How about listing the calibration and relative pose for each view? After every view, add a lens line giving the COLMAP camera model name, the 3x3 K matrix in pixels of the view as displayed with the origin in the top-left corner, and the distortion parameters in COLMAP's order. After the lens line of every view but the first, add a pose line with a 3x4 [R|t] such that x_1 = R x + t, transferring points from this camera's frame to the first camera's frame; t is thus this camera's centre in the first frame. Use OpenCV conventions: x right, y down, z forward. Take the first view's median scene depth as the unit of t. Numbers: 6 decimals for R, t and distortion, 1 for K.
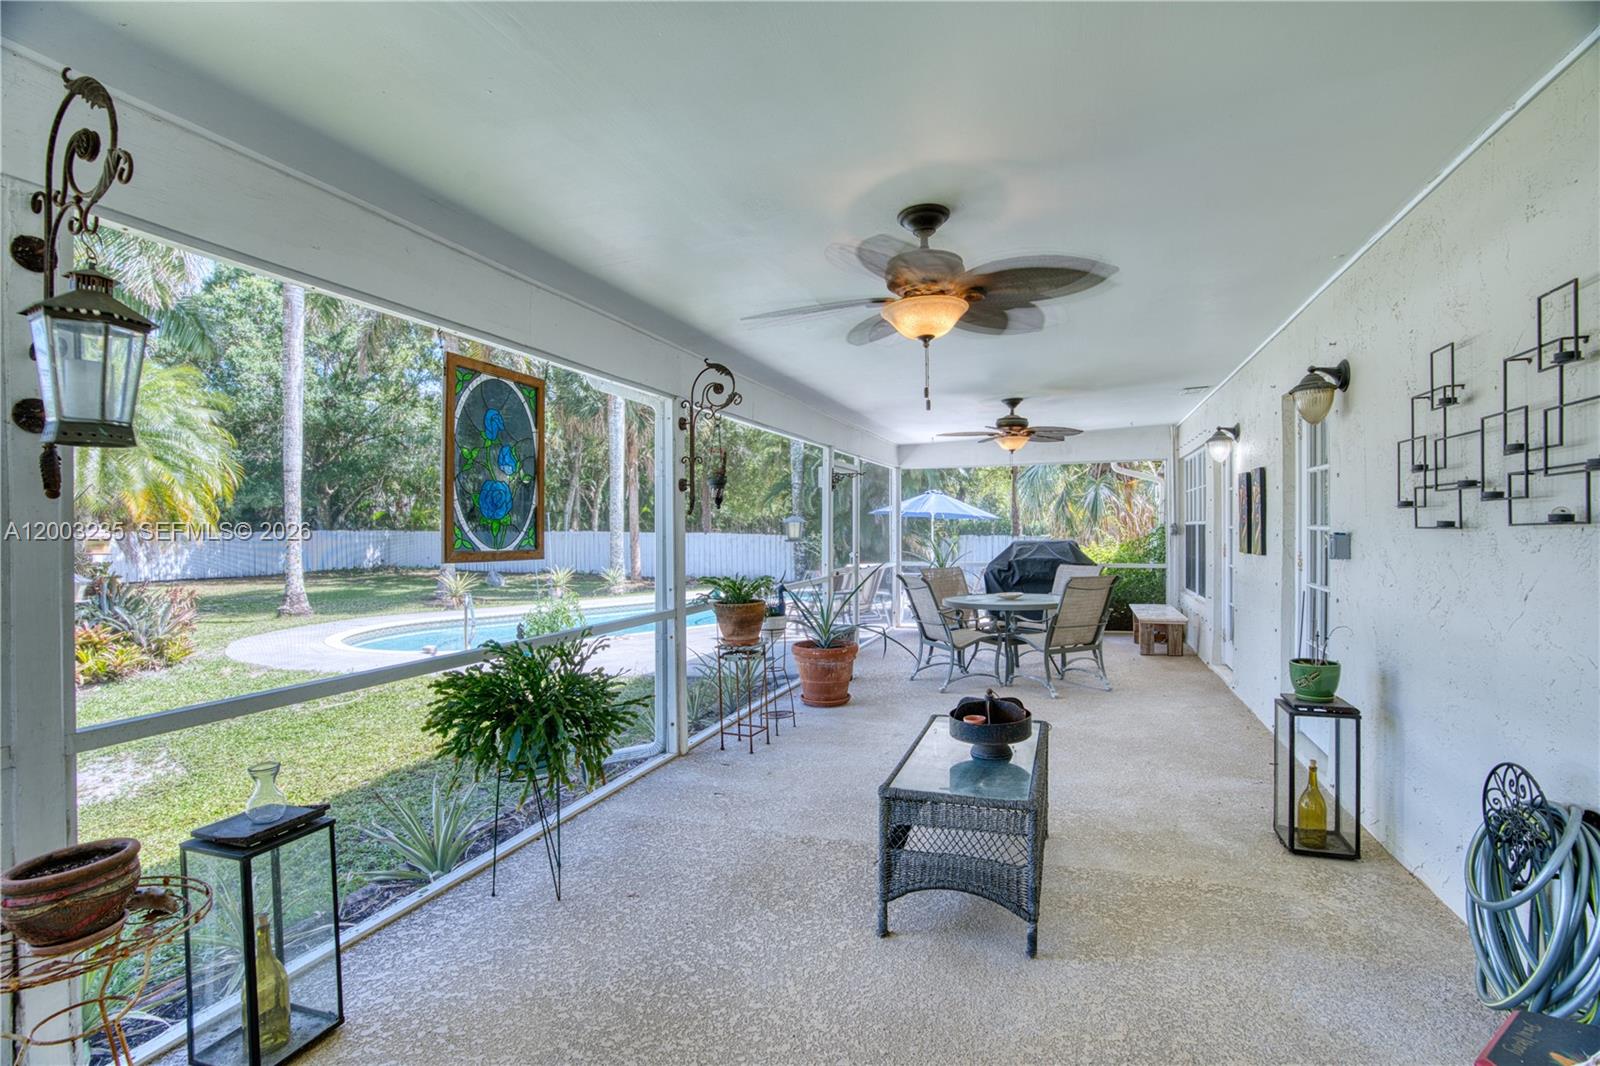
lens RADIAL K [[739.8, 0, 793.3], [0, 739.8, 531.9], [0, 0, 1]] dist [-0.044329, 0.018015]
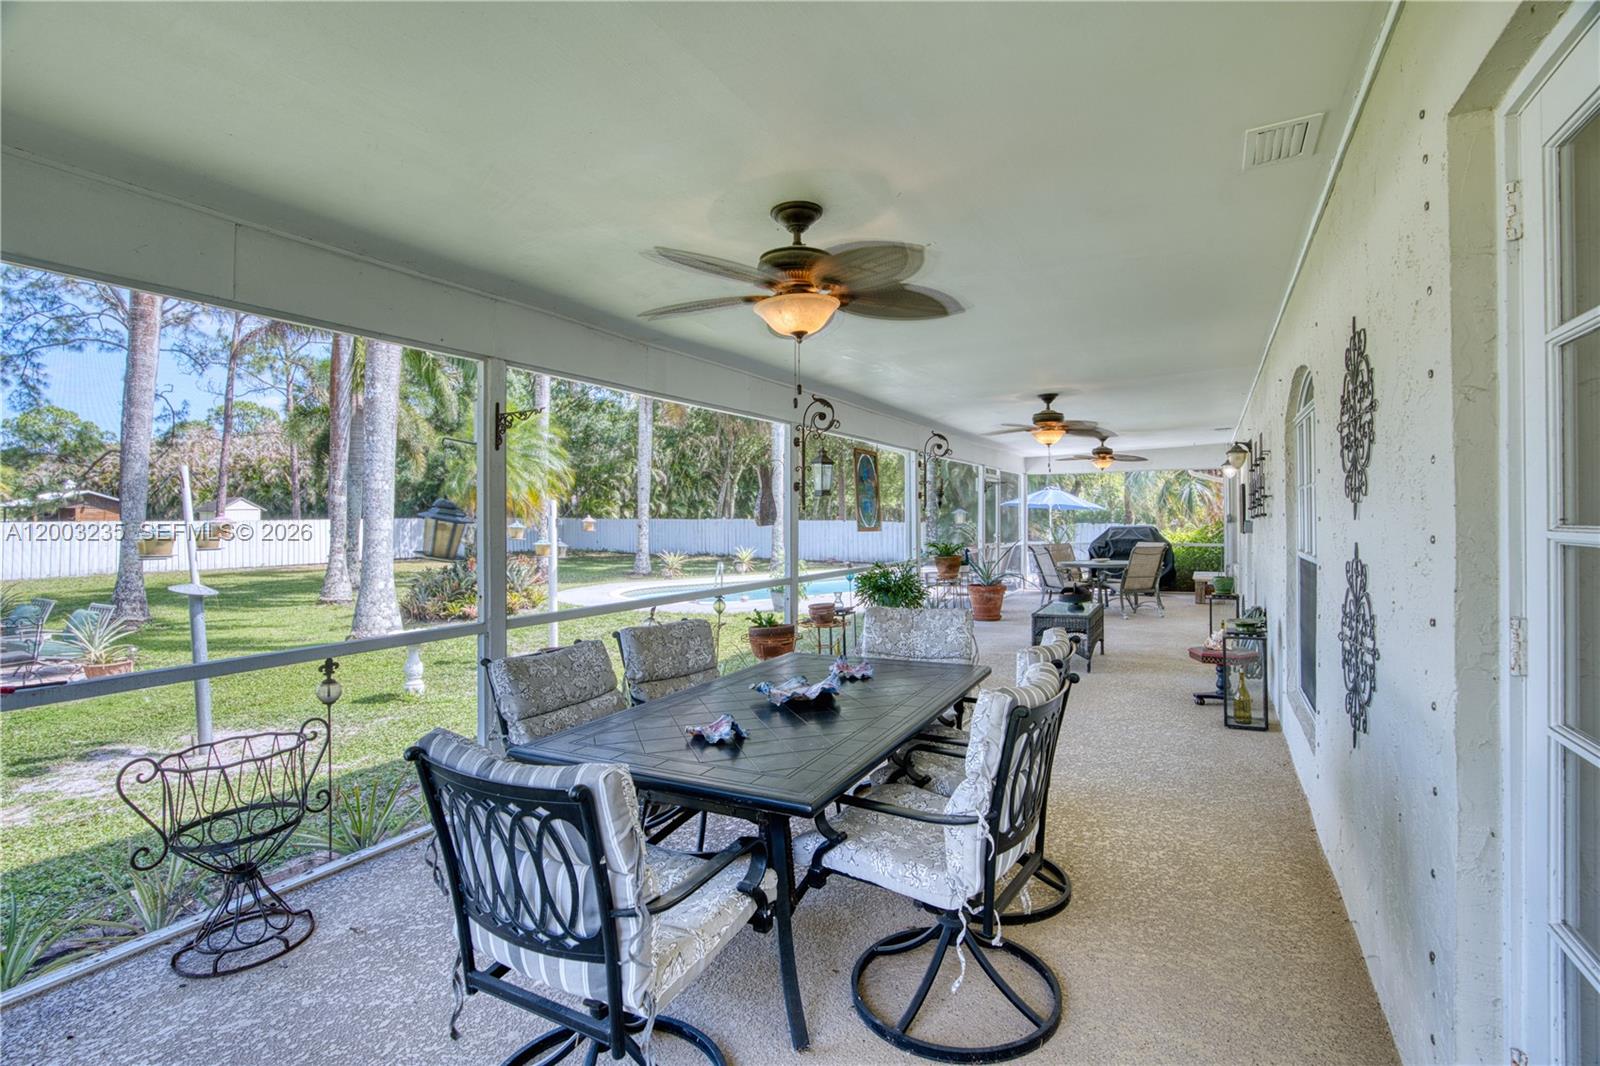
lens RADIAL K [[739.8, 0, 799.8], [0, 739.8, 518.5], [0, 0, 1]] dist [-0.044329, 0.018015]
pose [[0.990071, 0.001452, -0.140557, -0.094680], [-0.001772, 0.999996, -0.002150, 0.001013], [0.140554, 0.002378, 0.990070, -0.491040]]
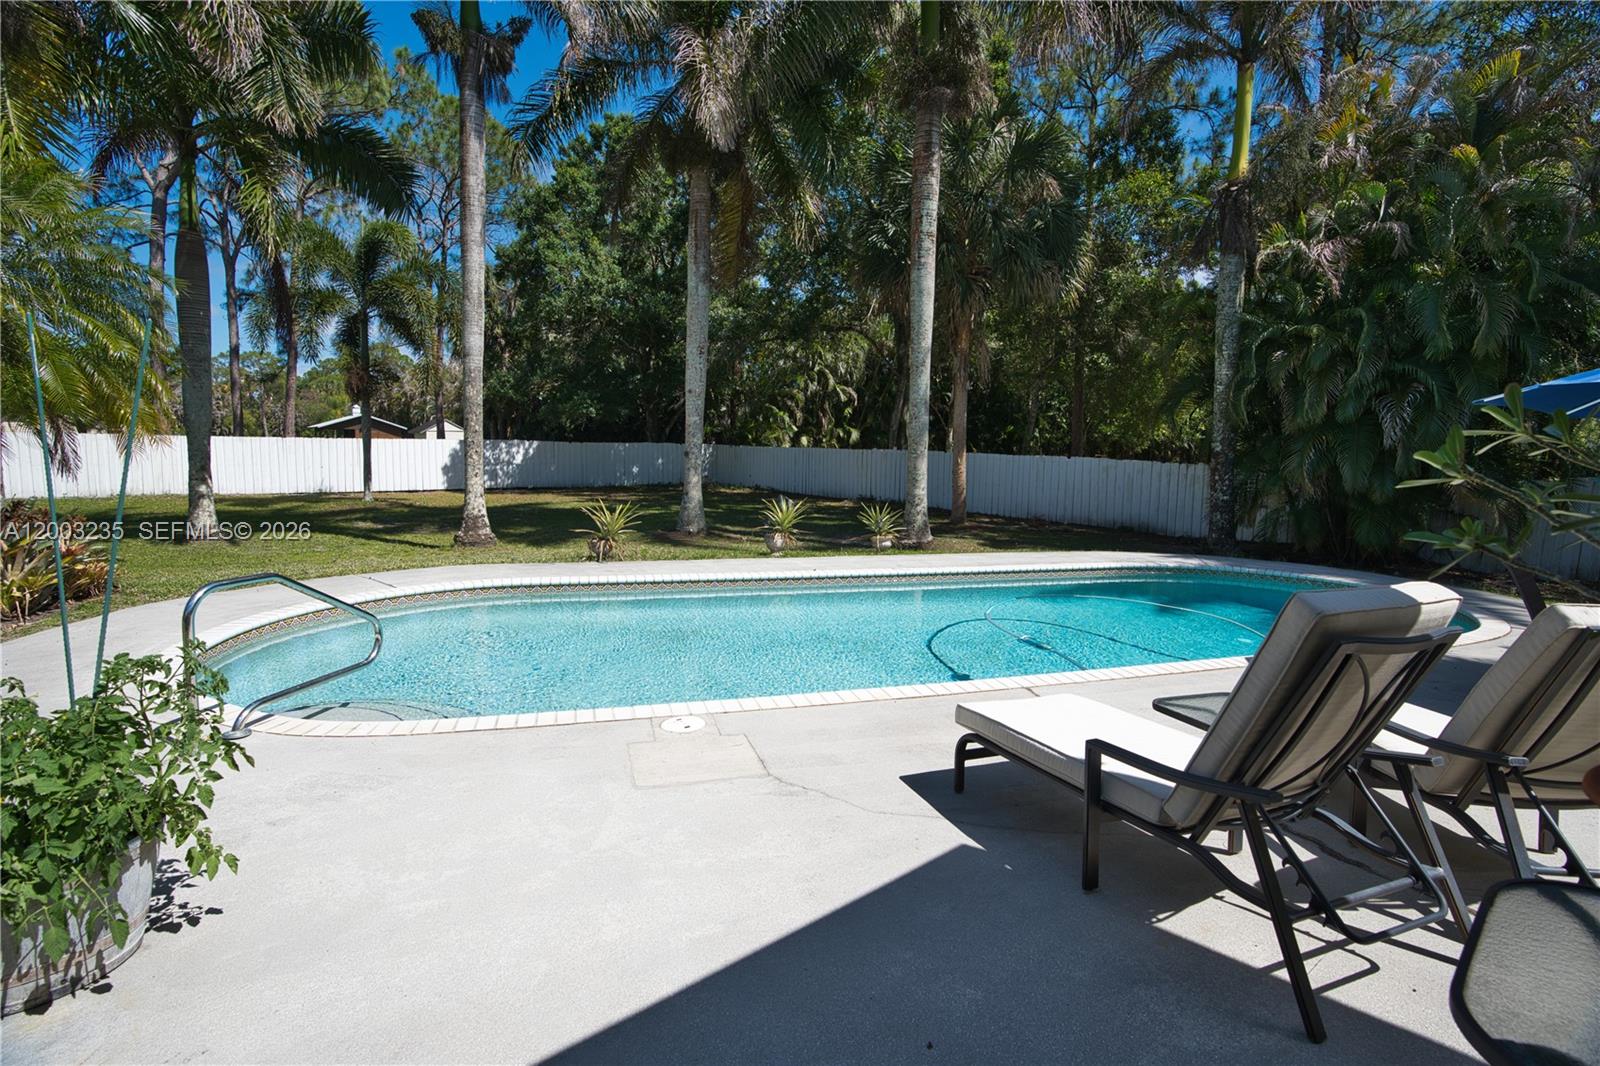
lens RADIAL K [[739.8, 0, 797.4], [0, 739.8, 525.4], [0, 0, 1]] dist [-0.044329, 0.018015]
pose [[0.873979, 0.074560, -0.480209, -0.015415], [-0.028899, 0.994385, 0.101797, 0.009384], [0.485103, -0.075091, 0.871227, 0.993108]]
